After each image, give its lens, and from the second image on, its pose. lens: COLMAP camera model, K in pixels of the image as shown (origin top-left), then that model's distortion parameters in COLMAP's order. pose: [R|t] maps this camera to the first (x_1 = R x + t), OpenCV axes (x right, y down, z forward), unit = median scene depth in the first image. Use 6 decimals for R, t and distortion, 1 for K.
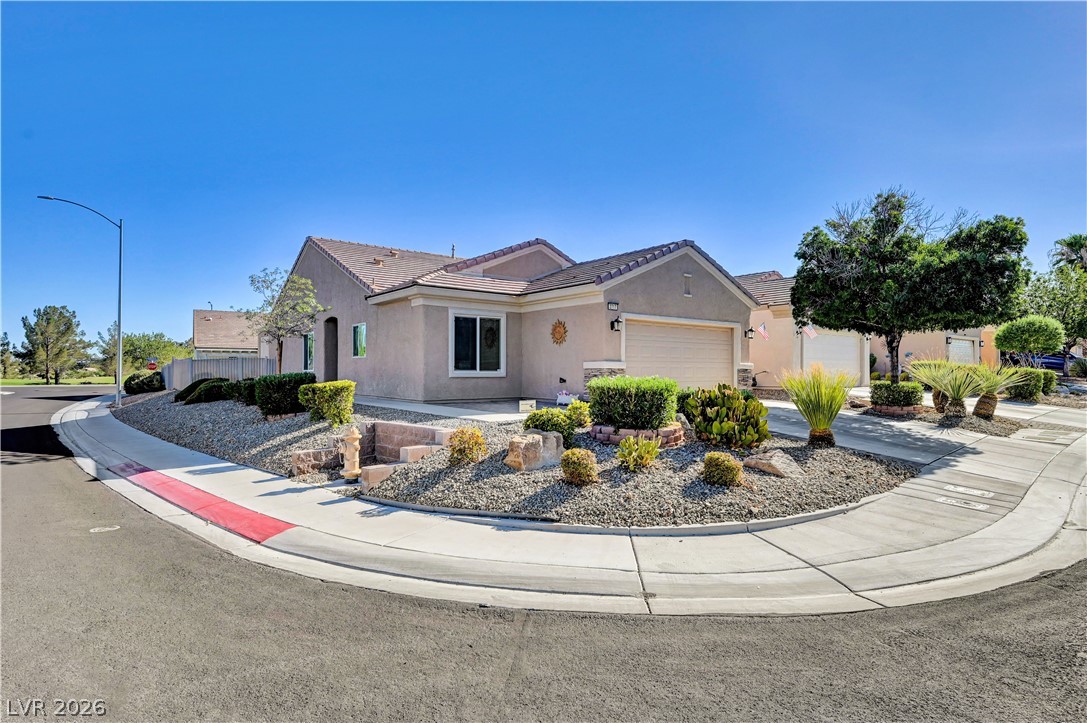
lens RADIAL K [[557.8, 0, 543.5], [0, 557.8, 361.5], [0, 0, 1]] dist [0.000184, -0.000405]
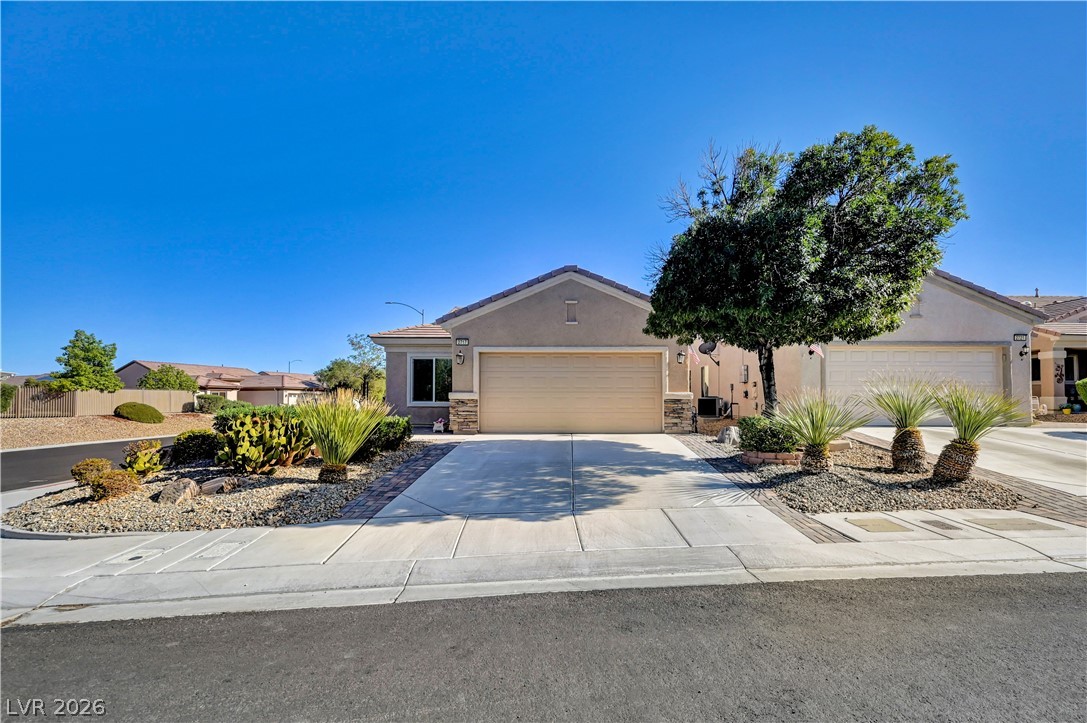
lens RADIAL K [[442.5, 0, 568.5], [0, 442.5, 398.5], [0, 0, 1]] dist [0.000018, 0.000025]
pose [[0.795340, -0.005240, -0.606140, 0.726361], [0.008966, 0.999955, 0.003120, 0.009610], [0.606097, -0.007916, 0.795352, 0.394988]]
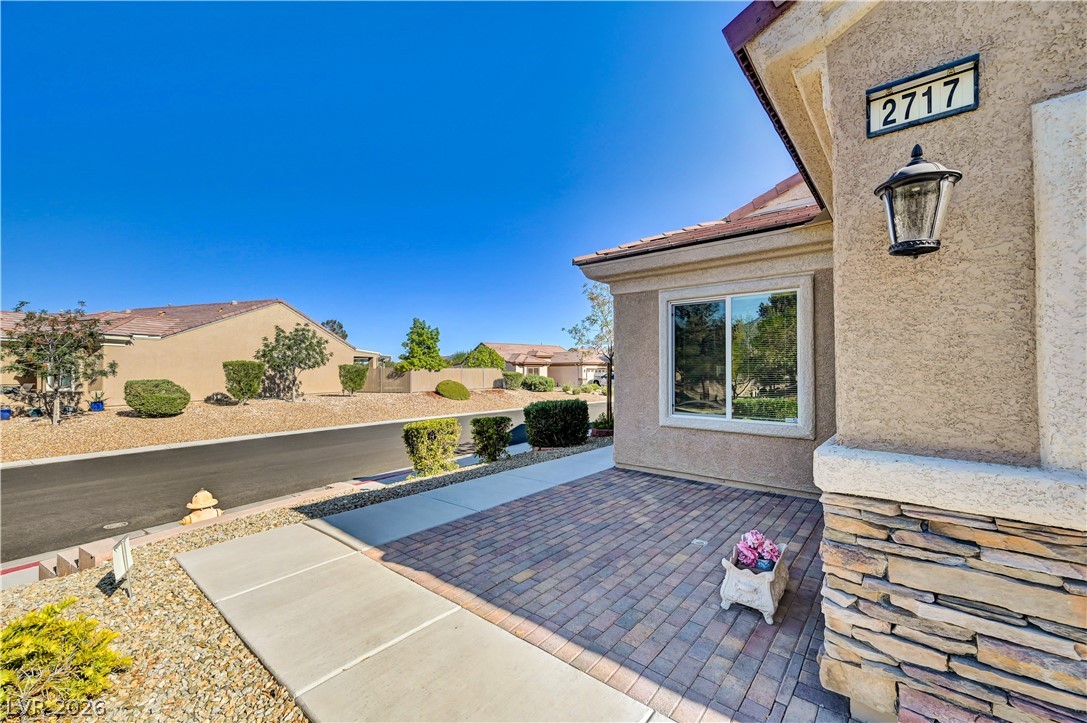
lens RADIAL K [[436.2, 0, 543.5], [0, 436.2, 361.5], [0, 0, 1]] dist [0.000583, 0.000052]
pose [[0.208062, -0.024587, -0.977807, 0.196974], [0.010529, 0.999682, -0.022896, -0.021979], [0.978059, -0.005532, 0.208255, 0.783177]]
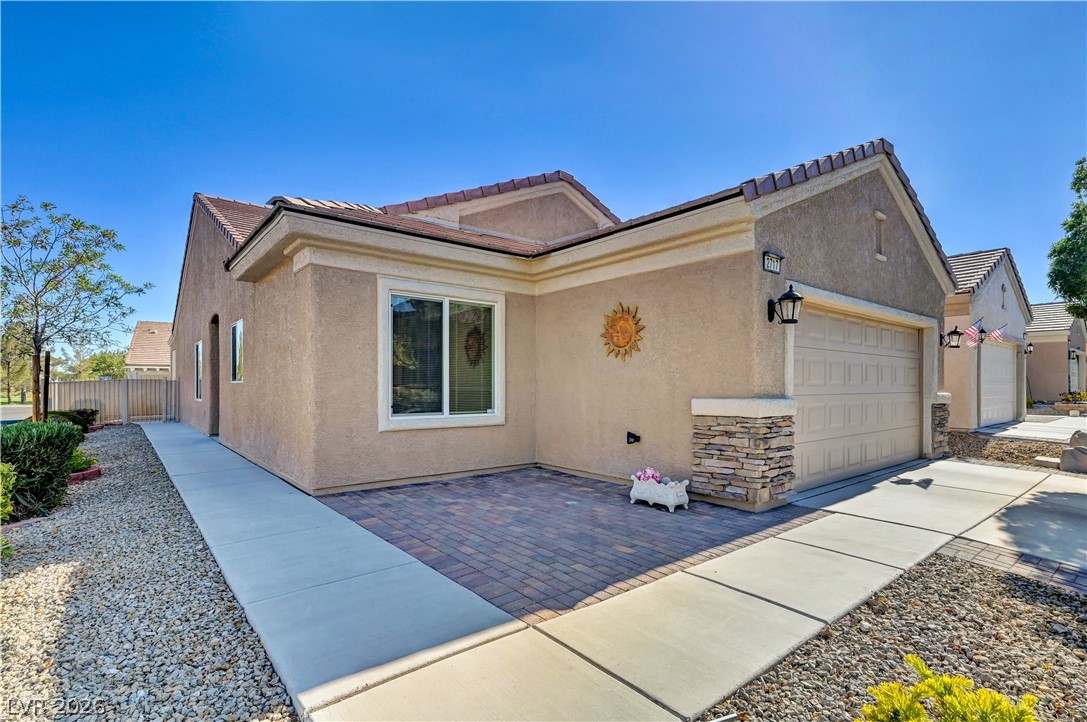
lens RADIAL K [[519.4, 0, 541.4], [0, 519.4, 381.4], [0, 0, 1]] dist [0.001359, 0.000429]
pose [[0.999810, -0.000696, 0.019500, -0.045571], [0.000558, 0.999975, 0.007110, -0.014003], [-0.019505, -0.007098, 0.999785, 0.561624]]
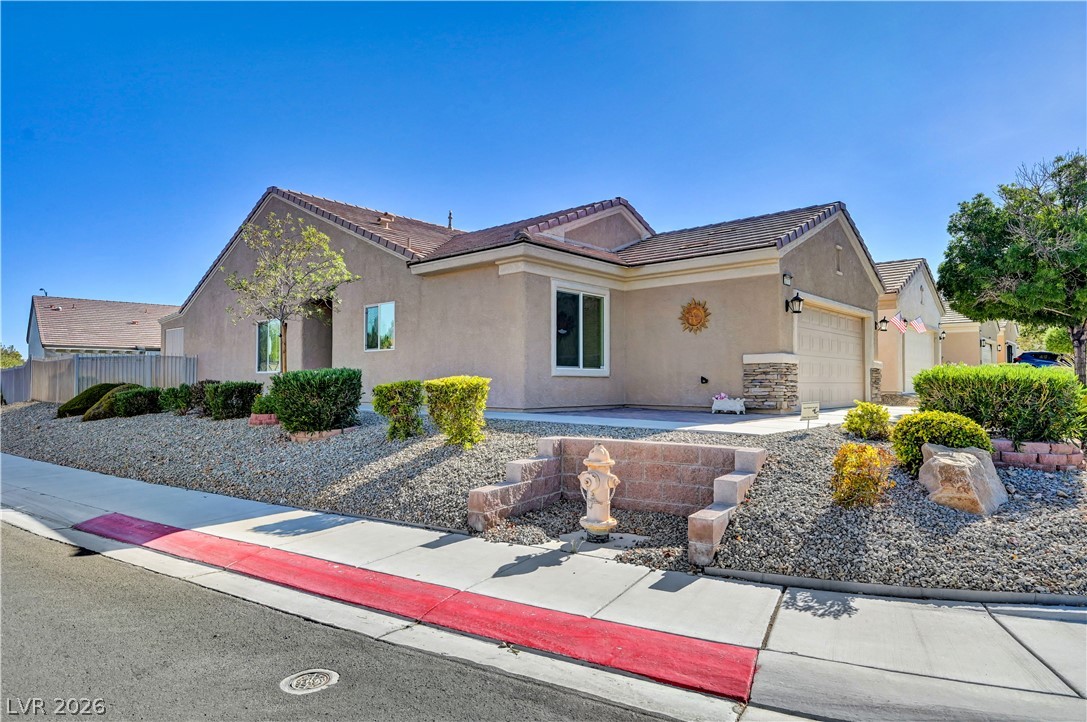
lens RADIAL K [[626.0, 0, 543.5], [0, 626.0, 361.0], [0, 0, 1]] dist [-0.001596, 0.000354]
pose [[0.985716, 0.005969, 0.168313, -0.303107], [-0.002921, 0.999827, -0.018354, 0.023125], [-0.168394, 0.017600, 0.985563, 0.207960]]
